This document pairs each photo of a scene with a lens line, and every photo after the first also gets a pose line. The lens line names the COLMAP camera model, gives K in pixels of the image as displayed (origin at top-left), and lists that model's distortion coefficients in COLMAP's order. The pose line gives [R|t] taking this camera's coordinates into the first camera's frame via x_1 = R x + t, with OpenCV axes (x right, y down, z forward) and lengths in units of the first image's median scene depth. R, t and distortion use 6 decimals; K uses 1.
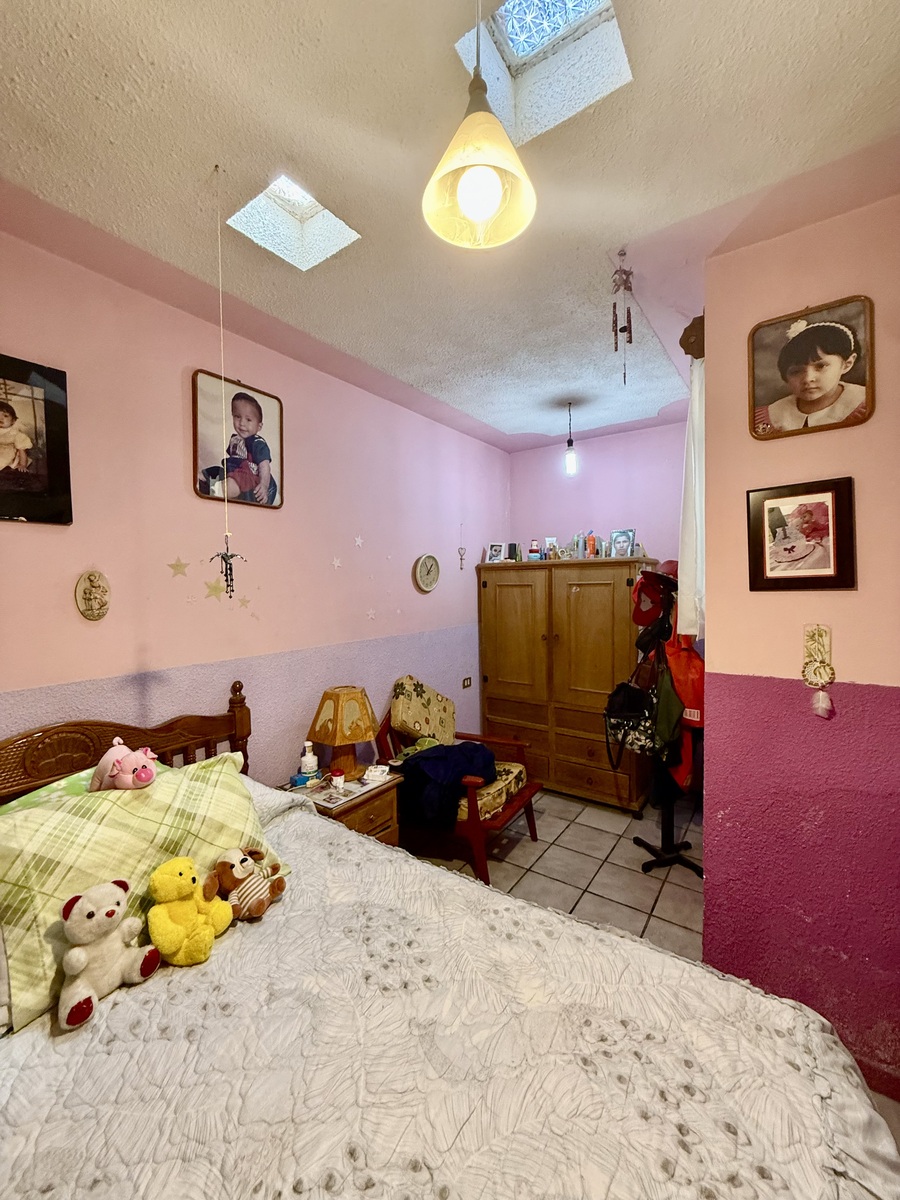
lens RADIAL K [[476.5, 0, 448.4], [0, 476.5, 596.8], [0, 0, 1]] dist [-0.008529, 0.000930]
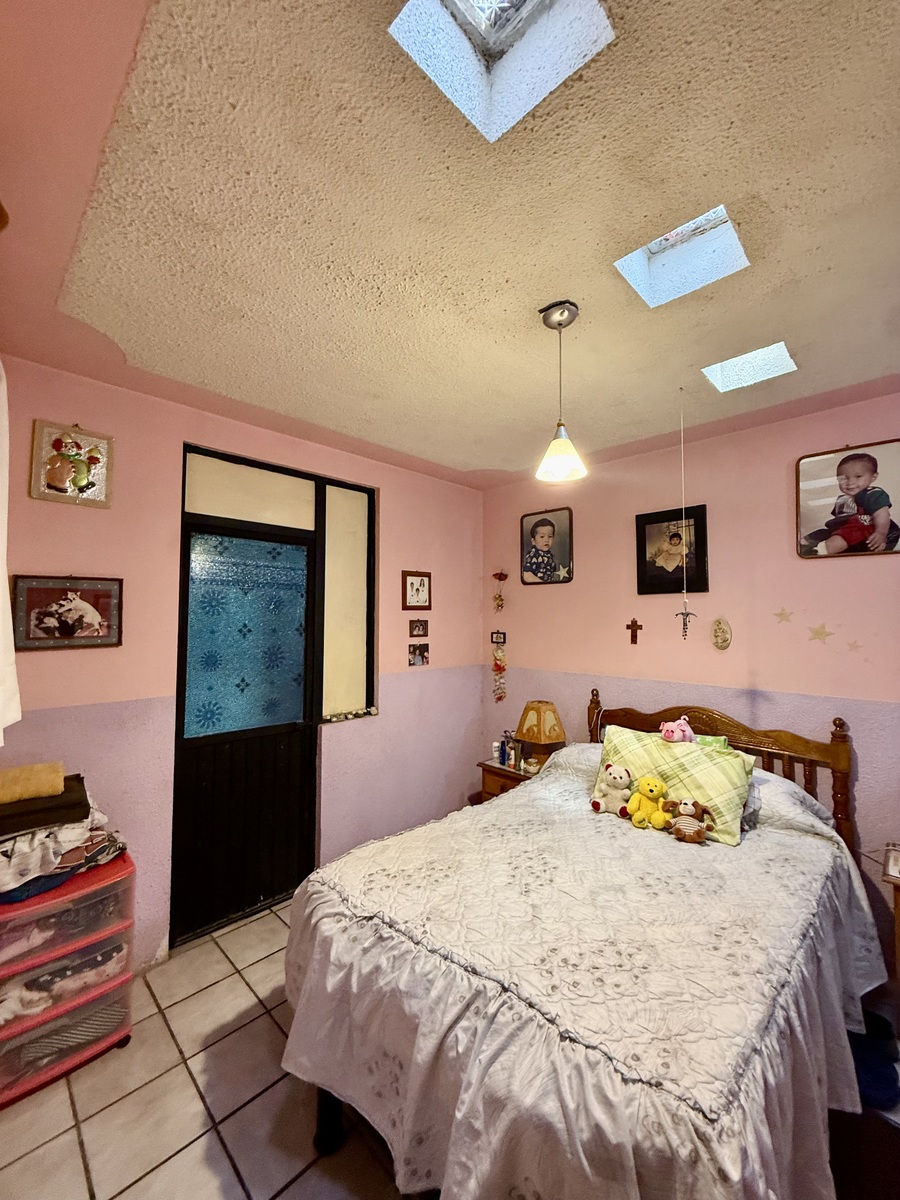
lens RADIAL K [[476.5, 0, 449.7], [0, 476.5, 598.1], [0, 0, 1]] dist [-0.008529, 0.000930]
pose [[-0.159465, -0.025882, -0.986864, 0.893280], [-0.027083, 0.999395, -0.021834, -0.058676], [0.986832, 0.023246, -0.160070, 0.310507]]
